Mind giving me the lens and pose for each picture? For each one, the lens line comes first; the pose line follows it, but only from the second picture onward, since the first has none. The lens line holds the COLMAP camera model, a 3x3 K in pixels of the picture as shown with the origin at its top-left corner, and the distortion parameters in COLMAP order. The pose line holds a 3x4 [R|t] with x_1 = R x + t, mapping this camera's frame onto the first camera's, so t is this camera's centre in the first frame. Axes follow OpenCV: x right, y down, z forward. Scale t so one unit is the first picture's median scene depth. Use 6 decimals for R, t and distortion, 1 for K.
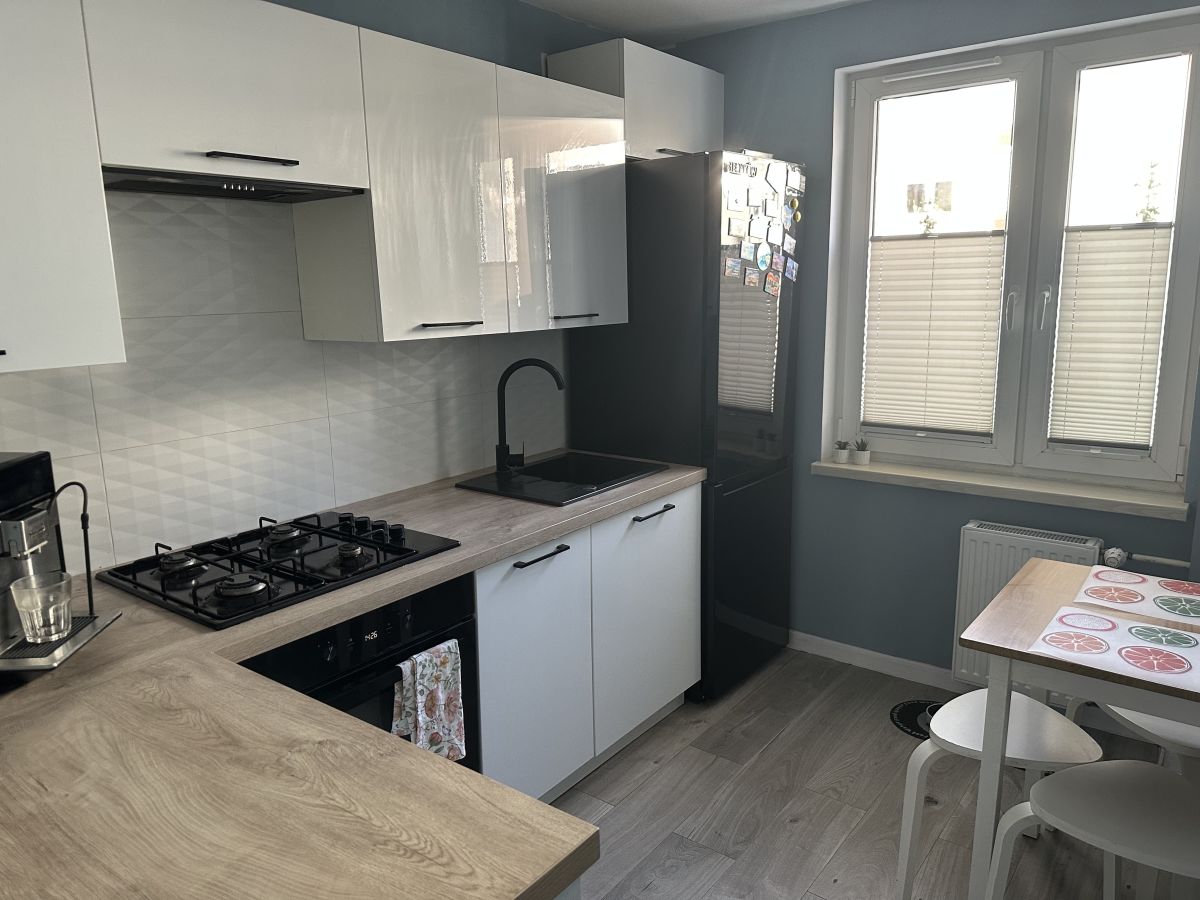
lens RADIAL K [[843.2, 0, 589.5], [0, 843.2, 448.3], [0, 0, 1]] dist [0.075056, -0.091243]
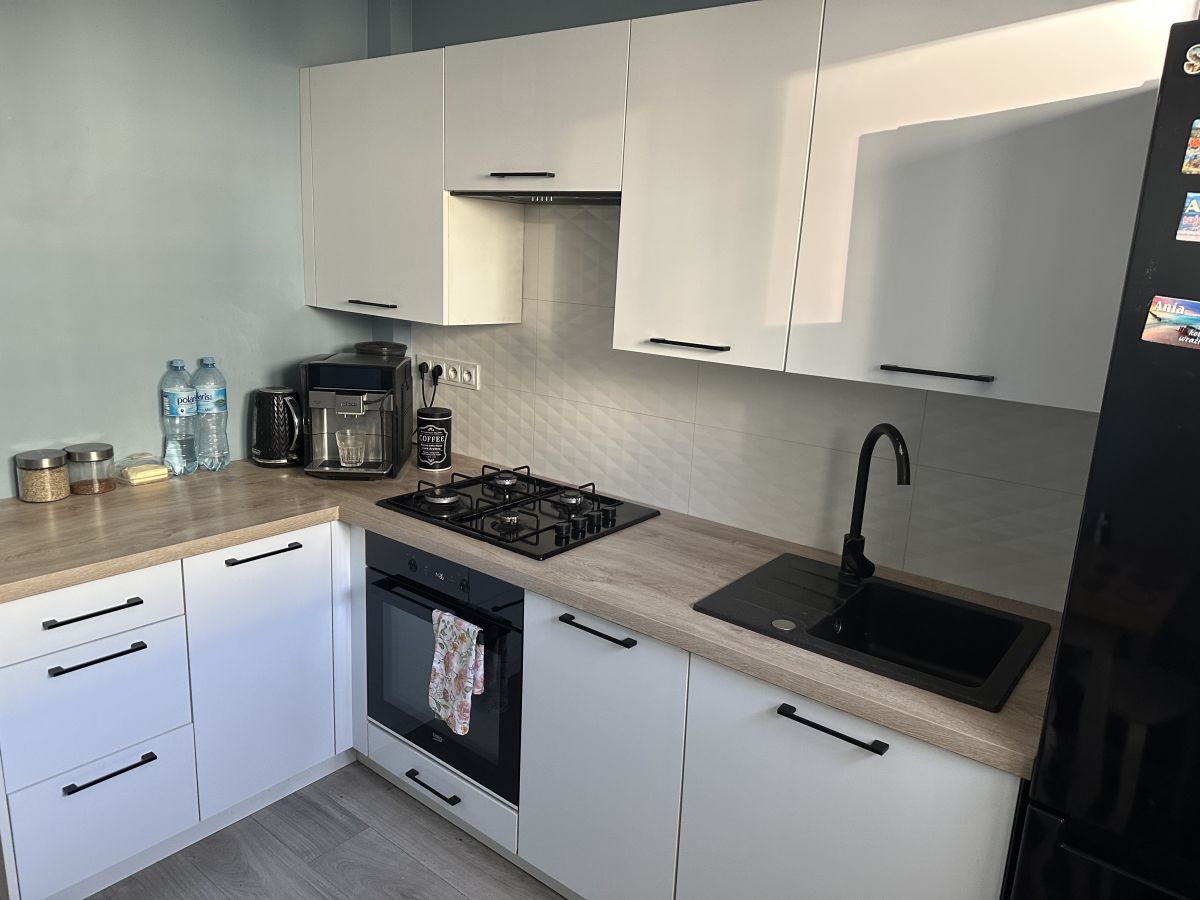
lens RADIAL K [[843.2, 0, 600.6], [0, 843.2, 455.3], [0, 0, 1]] dist [0.075056, -0.091243]
pose [[-0.018188, 0.254521, -0.966896, 0.592733], [-0.240132, 0.937639, 0.251336, -0.204091], [0.970570, 0.236754, 0.044065, 0.790306]]
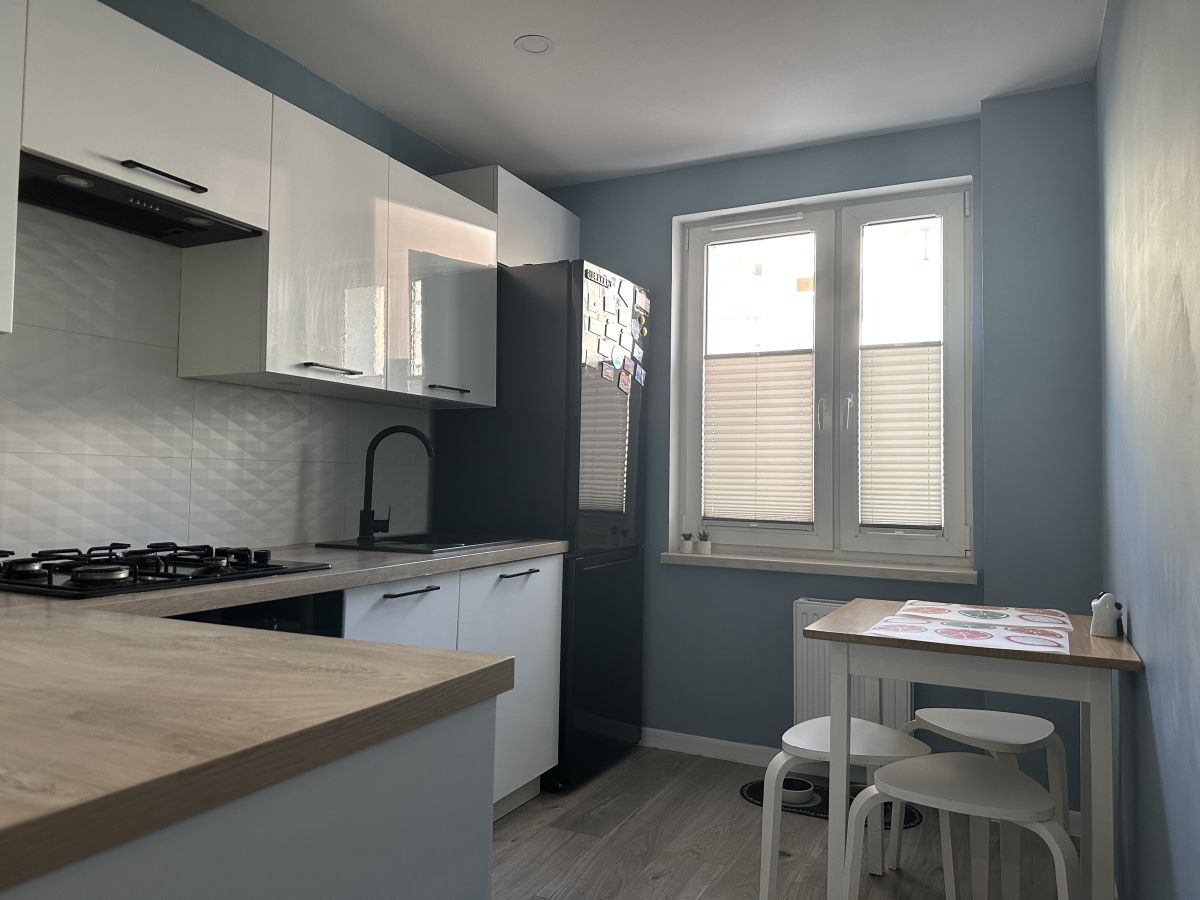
lens RADIAL K [[843.2, 0, 597.0], [0, 843.2, 441.3], [0, 0, 1]] dist [0.075056, -0.091243]
pose [[0.978983, 0.046359, 0.198603, -0.042295], [0.001825, 0.971791, -0.235838, 0.163005], [-0.203934, 0.231244, 0.951282, -0.036514]]
